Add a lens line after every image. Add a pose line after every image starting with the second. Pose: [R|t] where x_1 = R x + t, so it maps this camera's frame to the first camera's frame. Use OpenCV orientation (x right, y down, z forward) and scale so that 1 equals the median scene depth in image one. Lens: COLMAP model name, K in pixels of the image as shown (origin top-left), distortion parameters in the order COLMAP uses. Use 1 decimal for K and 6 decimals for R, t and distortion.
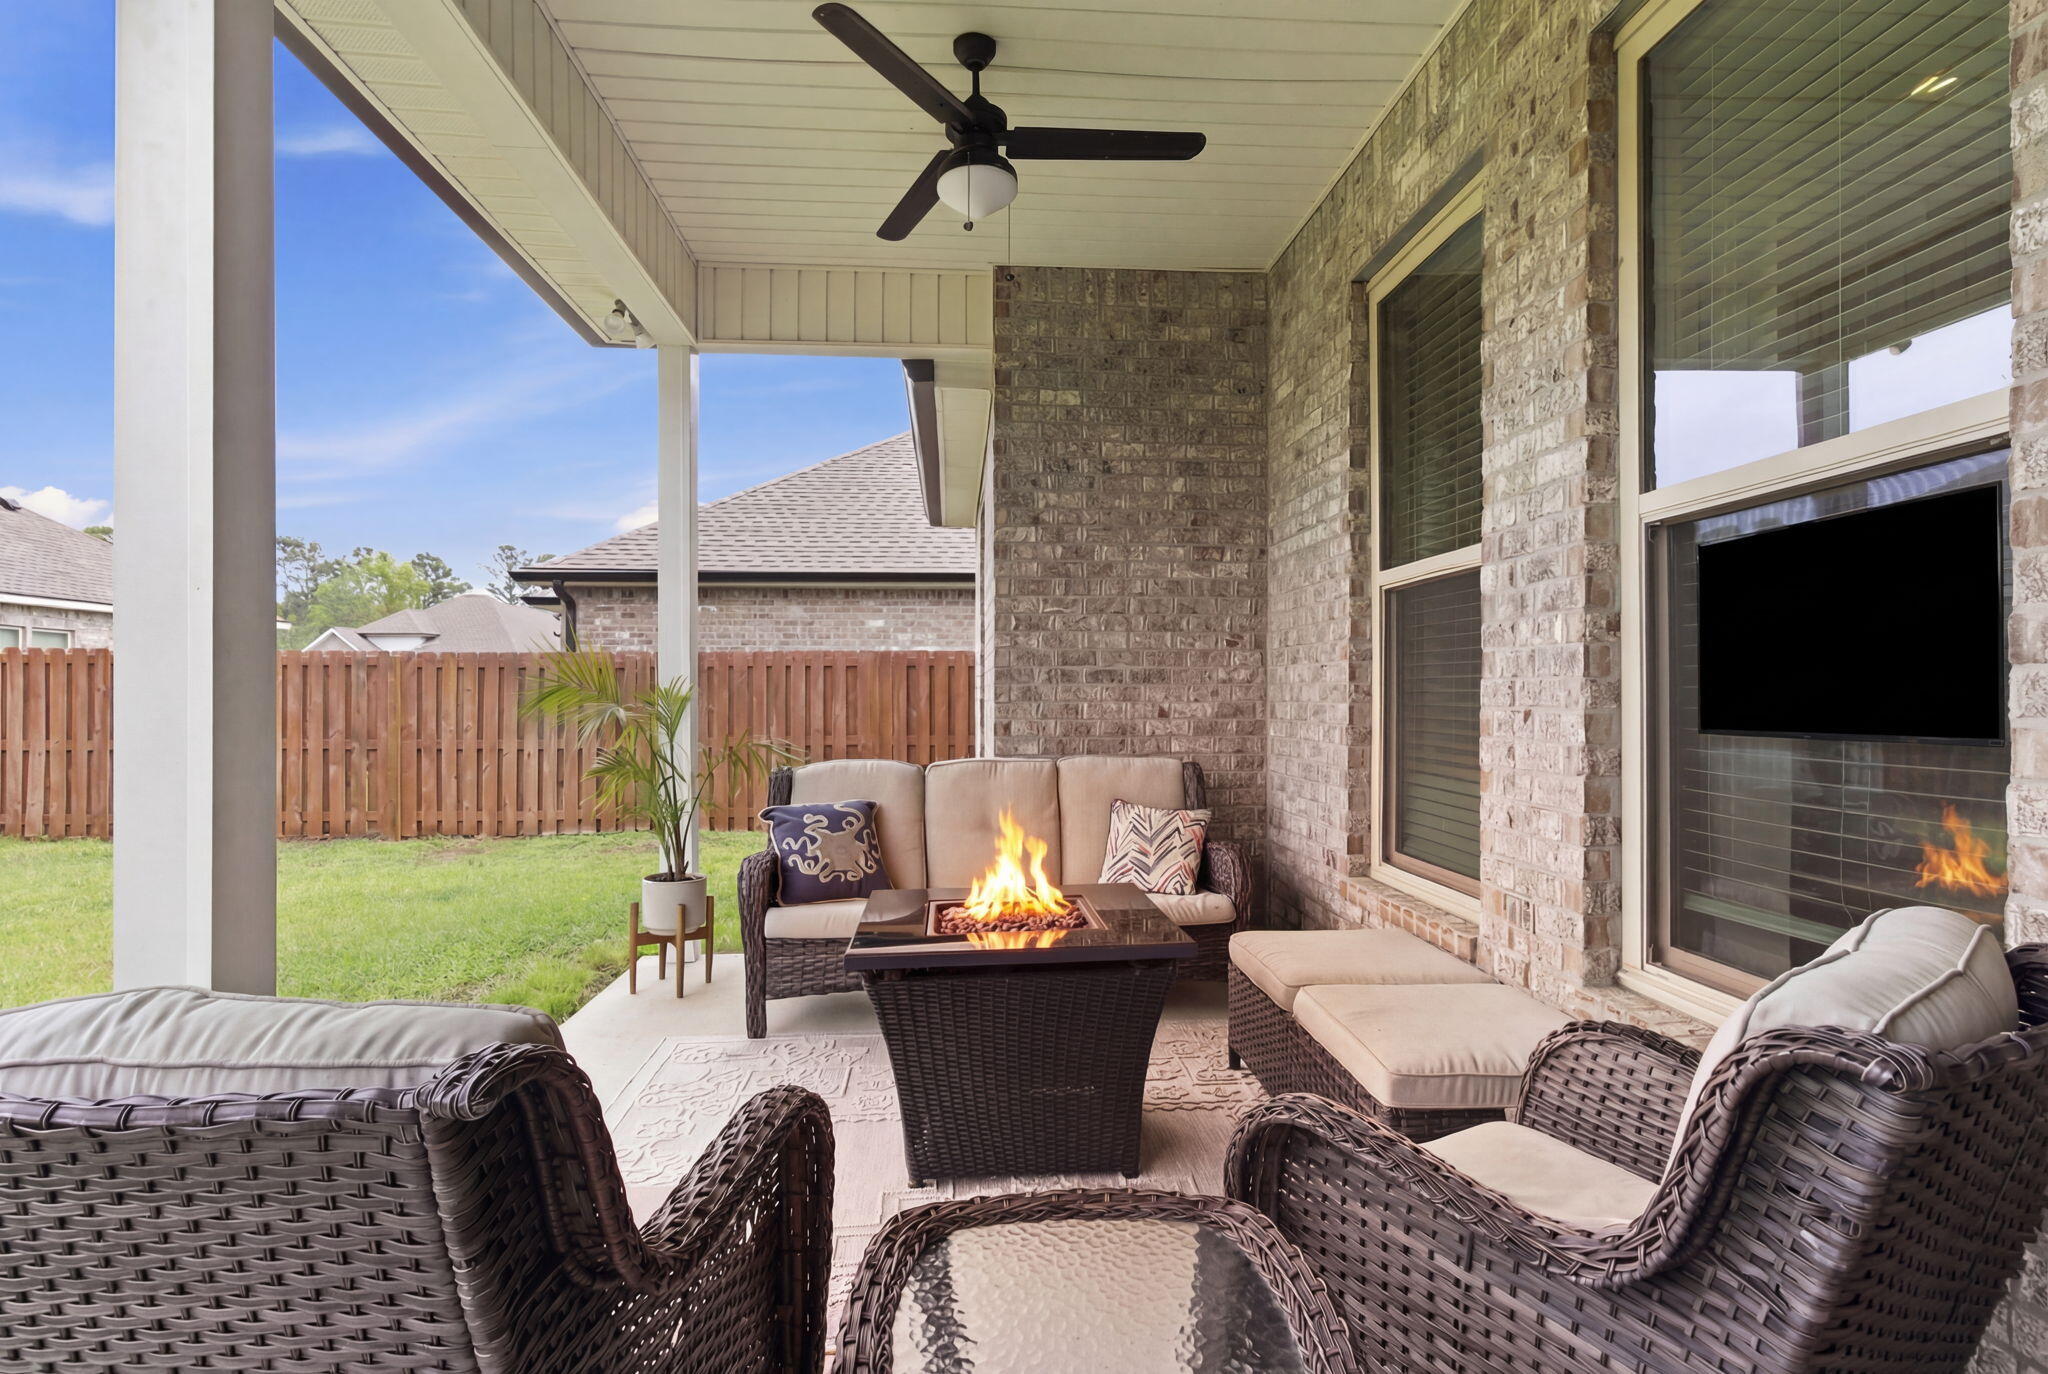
lens RADIAL K [[965.3, 0, 1026.2], [0, 965.3, 679.0], [0, 0, 1]] dist [0.001662, 0.000740]
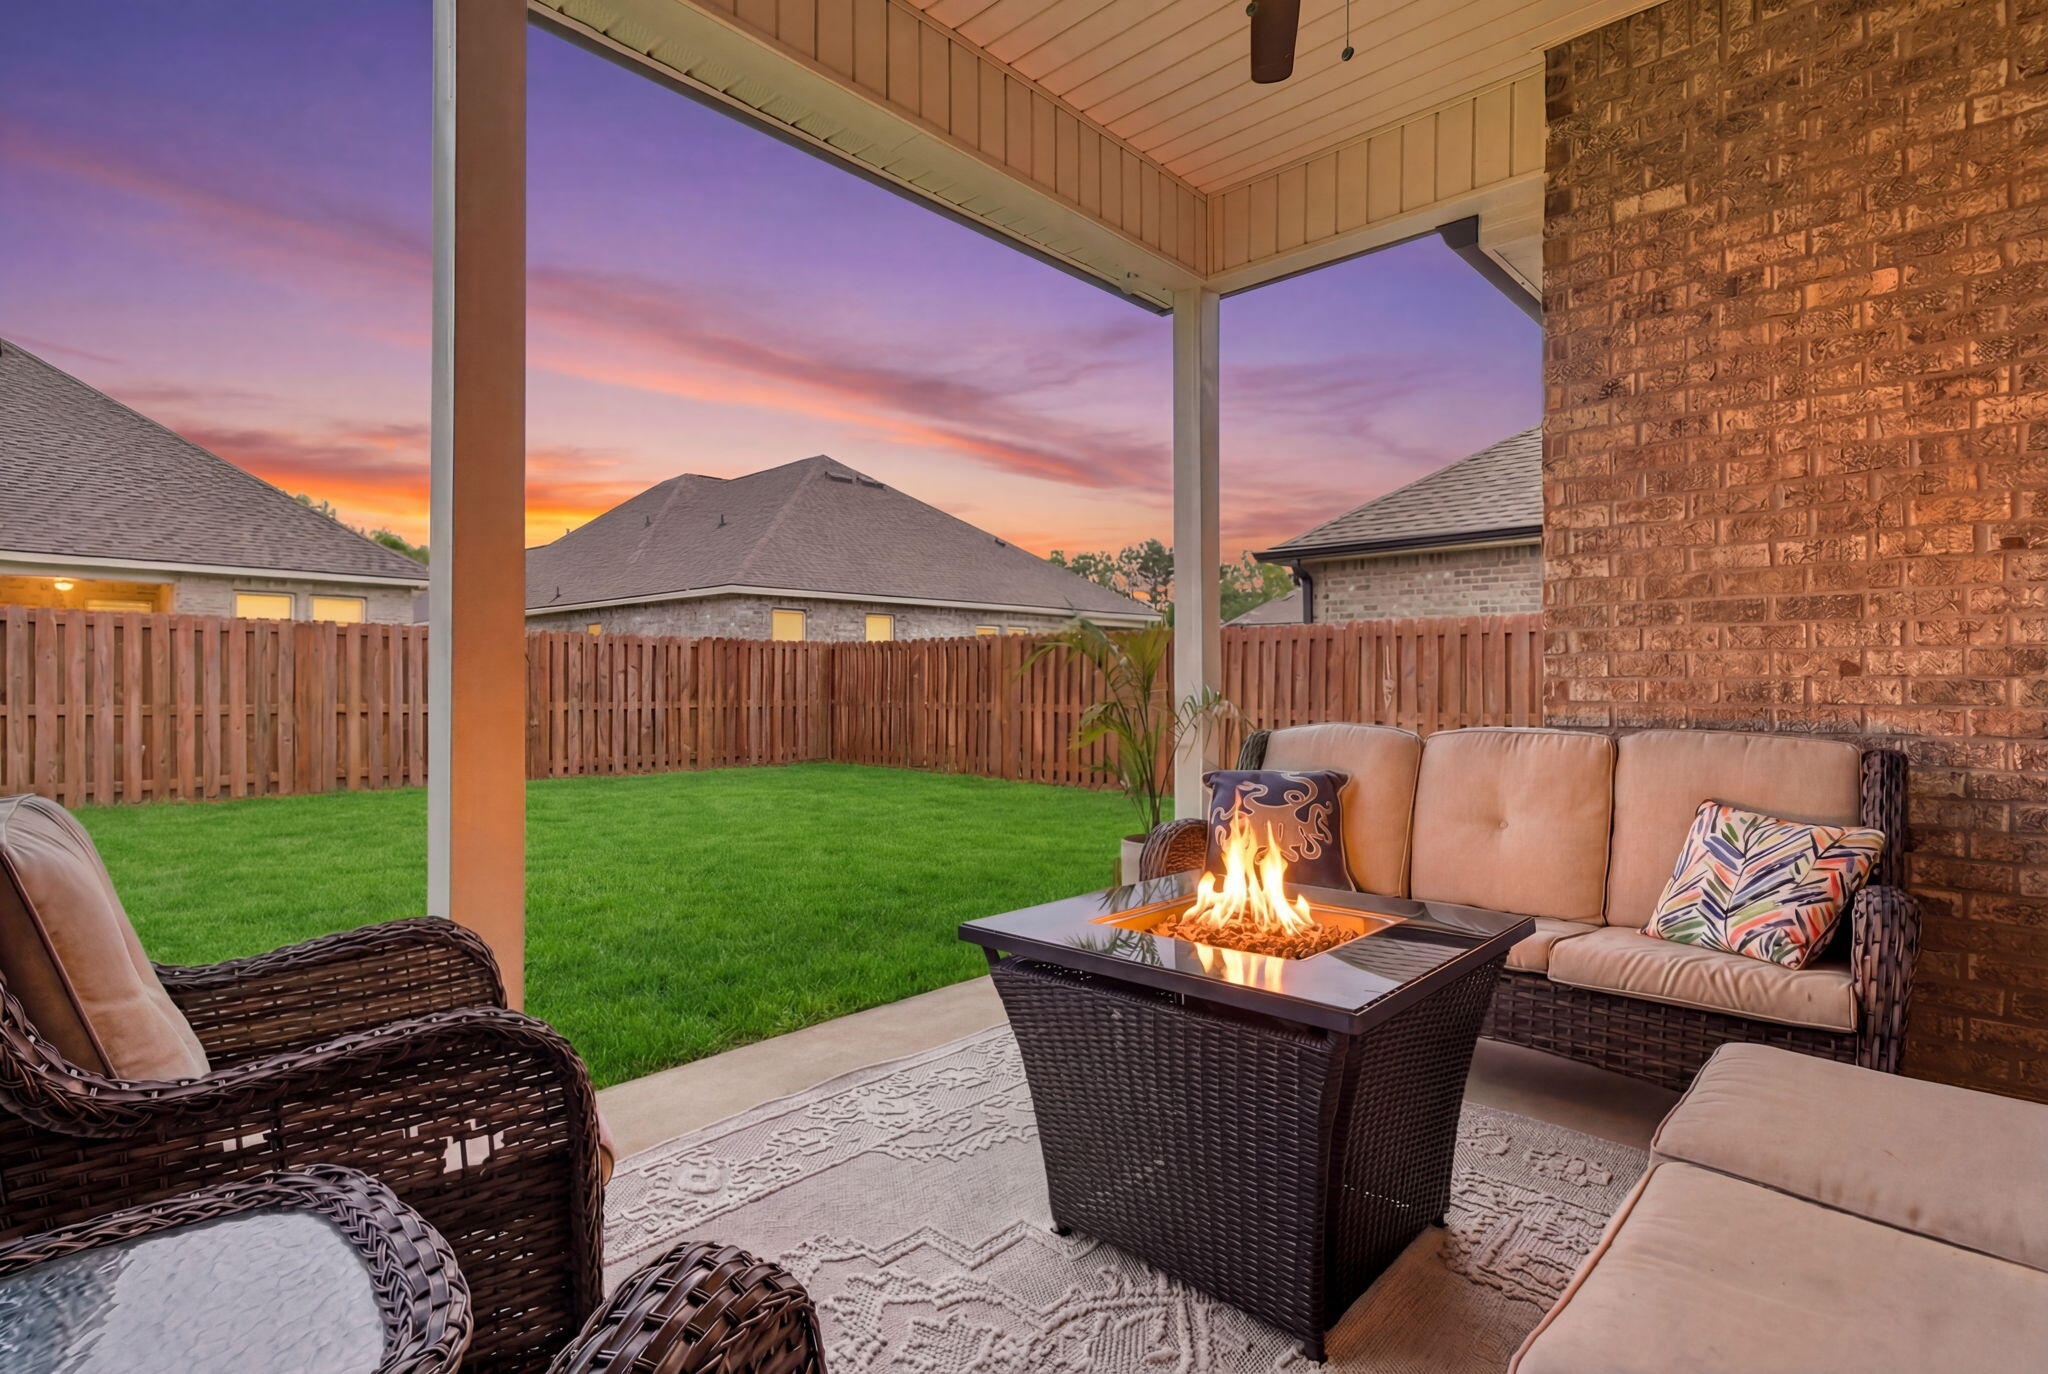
lens RADIAL K [[948.8, 0, 1026.4], [0, 948.8, 674.7], [0, 0, 1]] dist [0.000626, 0.000567]
pose [[0.700289, -0.000631, -0.713859, 0.205432], [0.014216, 0.999814, 0.013062, 0.024570], [0.713718, -0.019295, 0.700167, 0.214958]]
